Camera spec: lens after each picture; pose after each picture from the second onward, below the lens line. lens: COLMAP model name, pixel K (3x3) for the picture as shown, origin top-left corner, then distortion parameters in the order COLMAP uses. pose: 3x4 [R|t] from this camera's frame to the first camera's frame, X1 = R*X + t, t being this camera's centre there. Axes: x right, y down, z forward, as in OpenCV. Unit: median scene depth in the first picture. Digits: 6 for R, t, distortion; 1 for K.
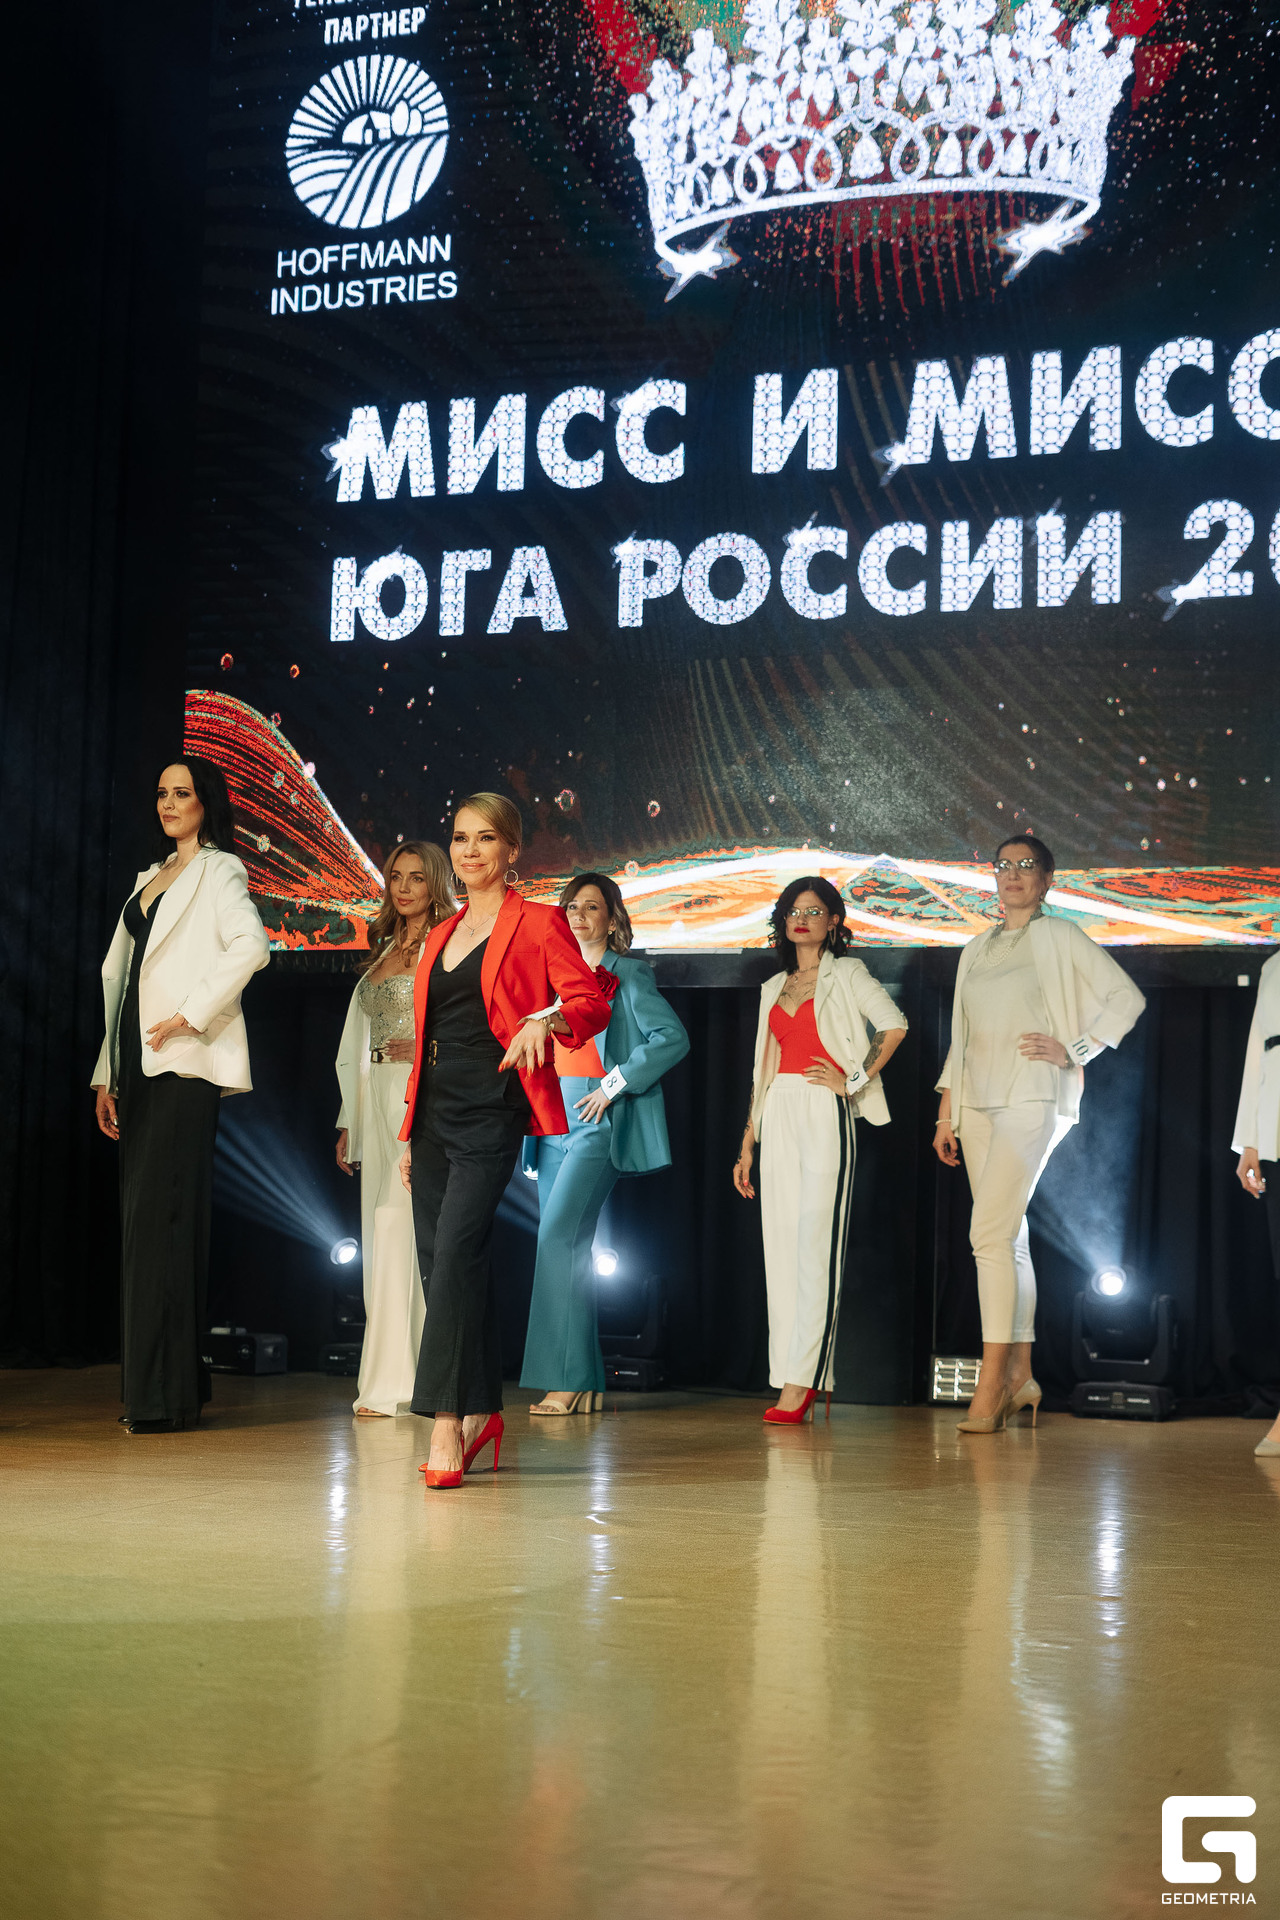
lens RADIAL K [[2743.2, 0, 640.0], [0, 2743.2, 960.0], [0, 0, 1]] dist [0.003267, 0.013137]
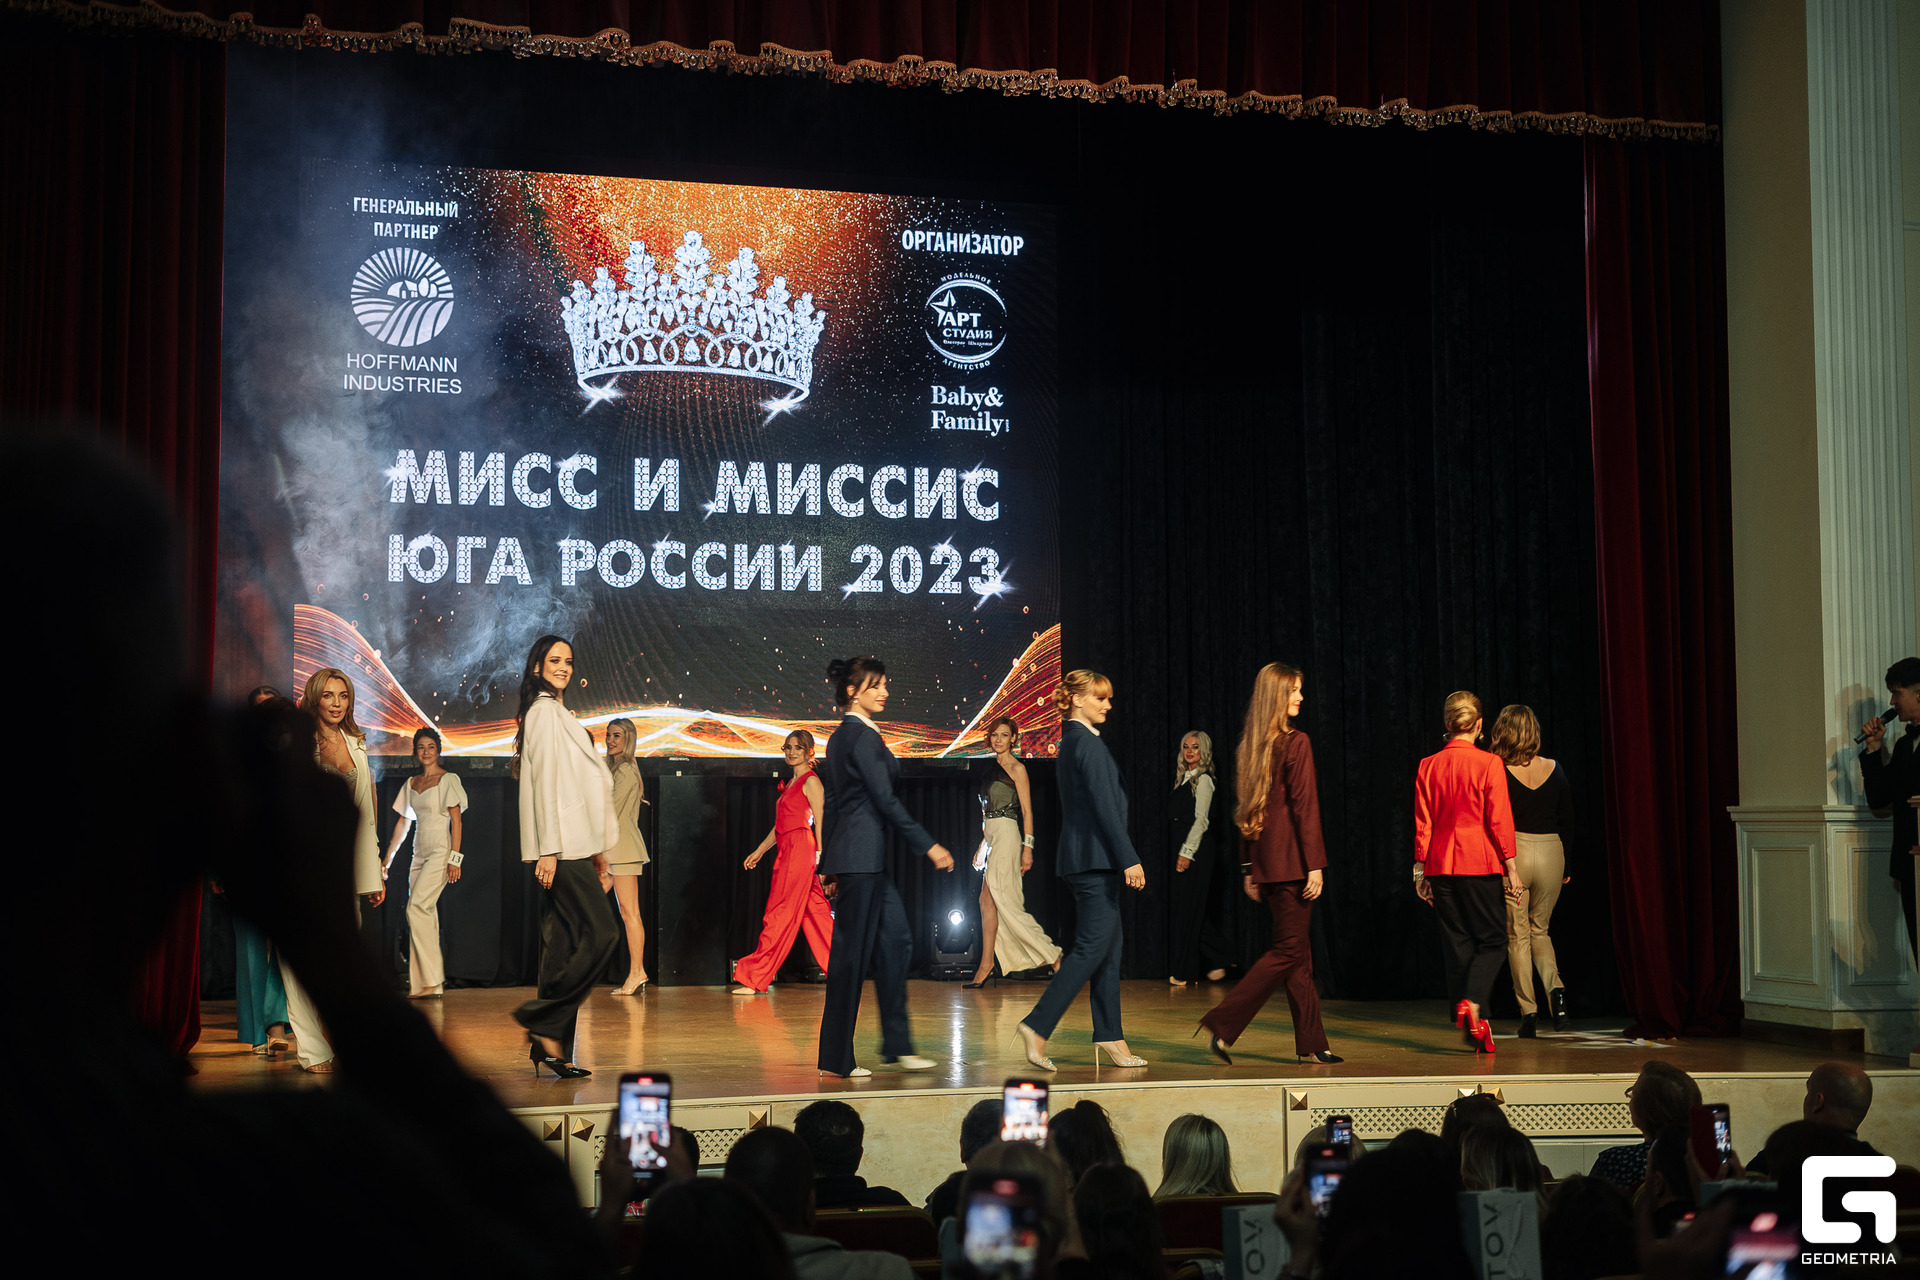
lens RADIAL K [[2743.2, 0, 960.0], [0, 2743.2, 640.0], [0, 0, 1]] dist [0.003267, 0.013137]
pose [[0.804052, 0.012325, 0.594431, -0.908567], [-0.025175, 0.999594, 0.013326, -0.115775], [-0.594026, -0.025680, 0.804036, -0.678983]]
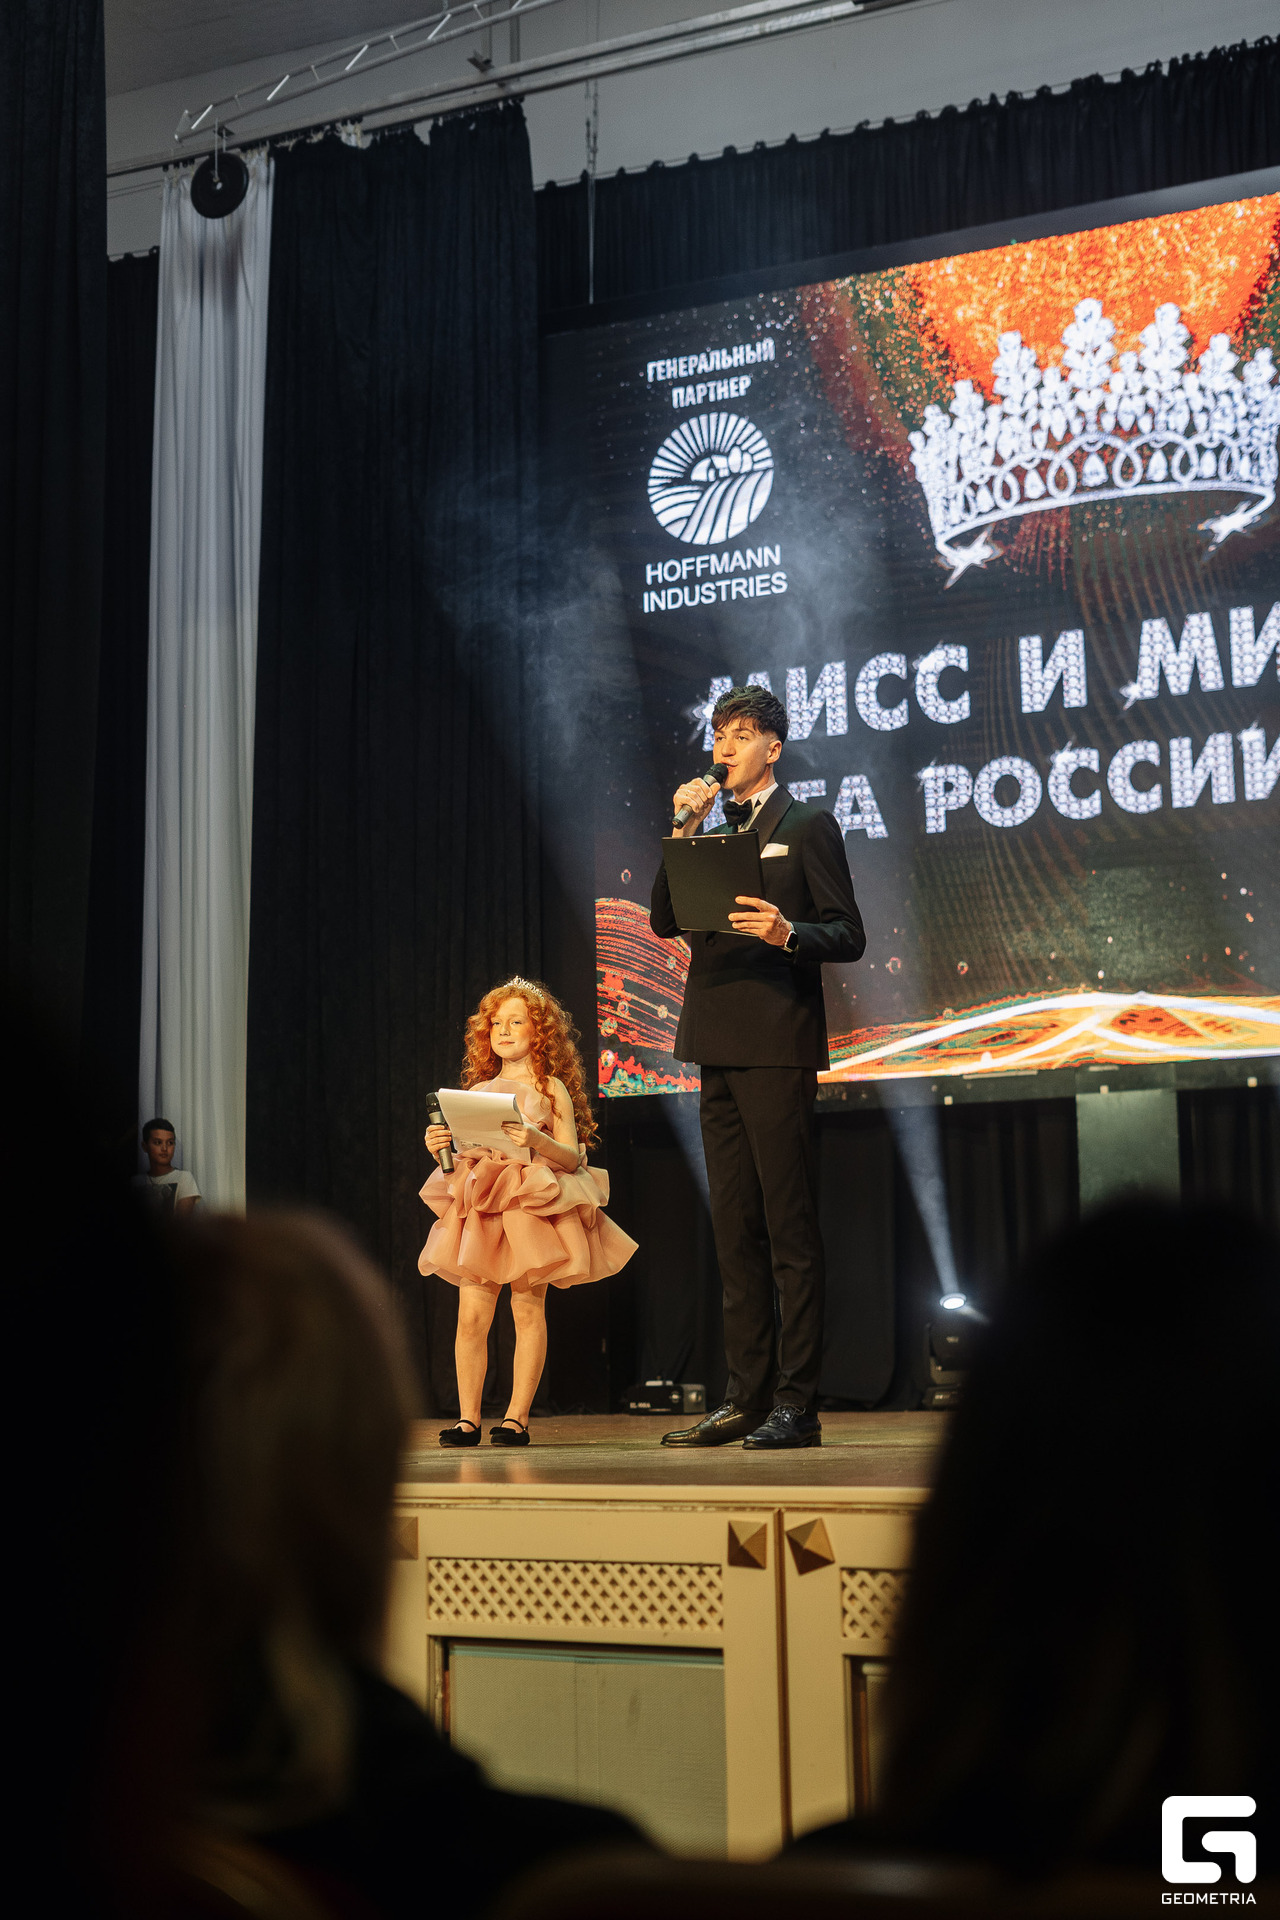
lens RADIAL K [[2743.2, 0, 640.0], [0, 2743.2, 960.0], [0, 0, 1]] dist [0.003267, 0.013137]
pose [[0.994823, -0.058017, -0.083437, -0.038514], [0.052574, 0.996433, -0.066012, 0.019554], [0.086969, 0.061284, 0.994324, -0.320797]]
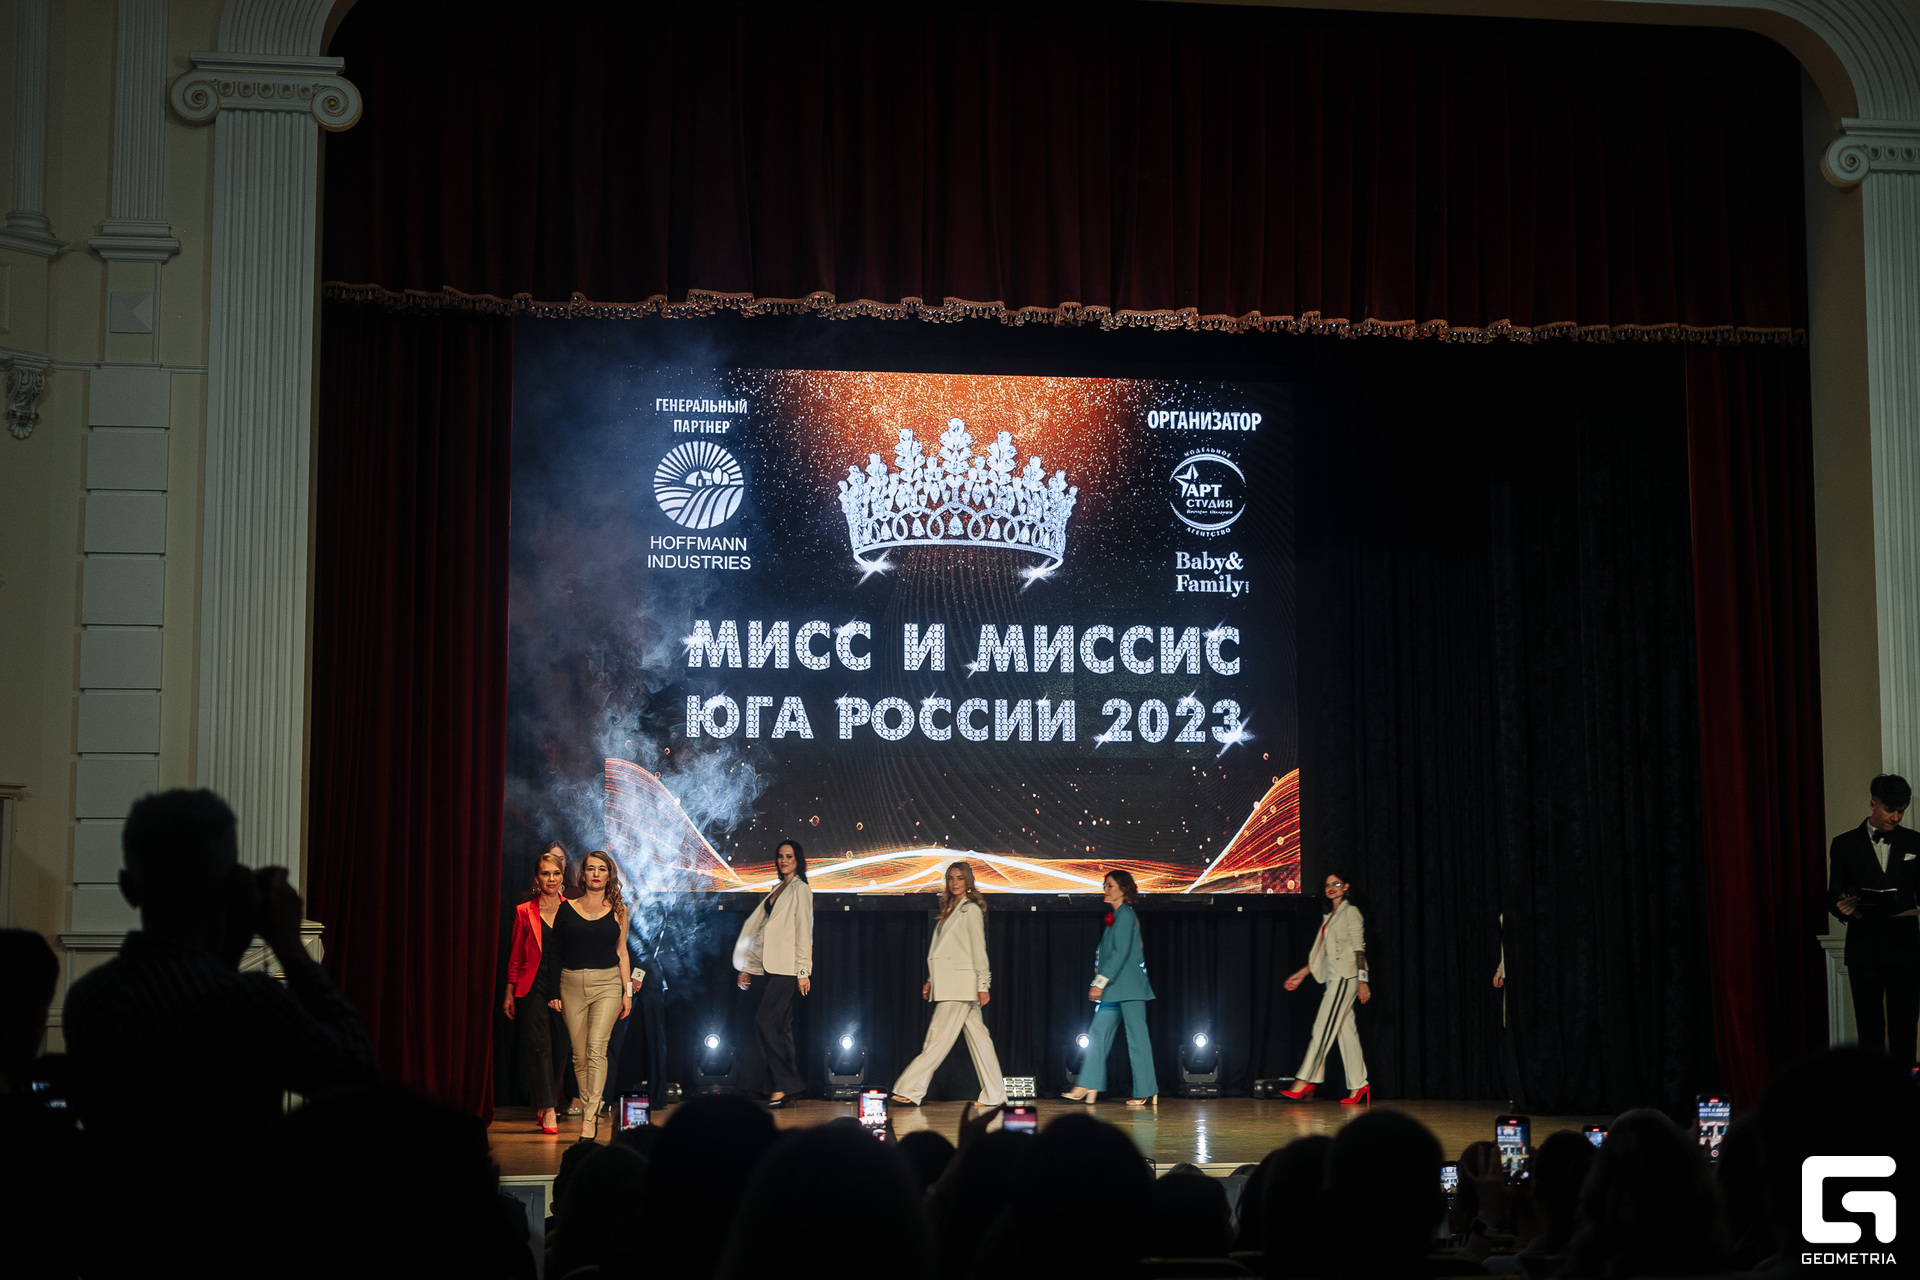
lens RADIAL K [[2935.1, 0, 960.0], [0, 2935.1, 640.0], [0, 0, 1]] dist [0.003347, 0.076771]
pose [[0.883618, 0.026306, 0.467469, -0.981217], [-0.015151, 0.999504, -0.027607, -0.136348], [-0.467964, 0.017312, 0.883578, -1.033419]]
